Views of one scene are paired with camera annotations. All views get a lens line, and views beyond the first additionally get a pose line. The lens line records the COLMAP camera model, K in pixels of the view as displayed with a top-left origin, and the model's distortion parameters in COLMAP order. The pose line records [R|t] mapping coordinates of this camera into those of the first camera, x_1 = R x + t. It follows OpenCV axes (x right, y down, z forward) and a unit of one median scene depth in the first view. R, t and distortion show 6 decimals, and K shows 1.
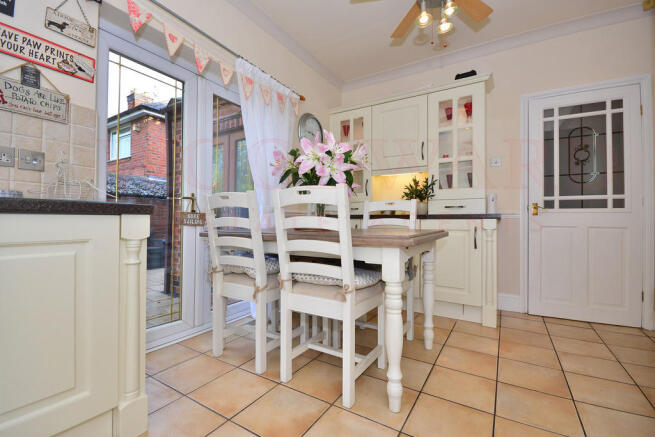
lens RADIAL K [[289.2, 0, 327.5], [0, 289.2, 218.5], [0, 0, 1]] dist [-0.011840, -0.000691]
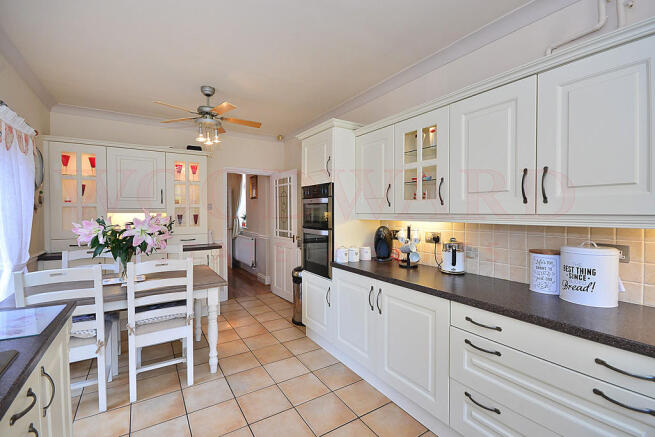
lens RADIAL K [[289.2, 0, 327.5], [0, 289.2, 218.5], [0, 0, 1]] dist [-0.011840, -0.000691]
pose [[0.432245, -0.028537, 0.901305, -0.853709], [0.000067, 0.999500, 0.031613, -0.304806], [-0.901756, -0.013604, 0.432031, -0.356558]]
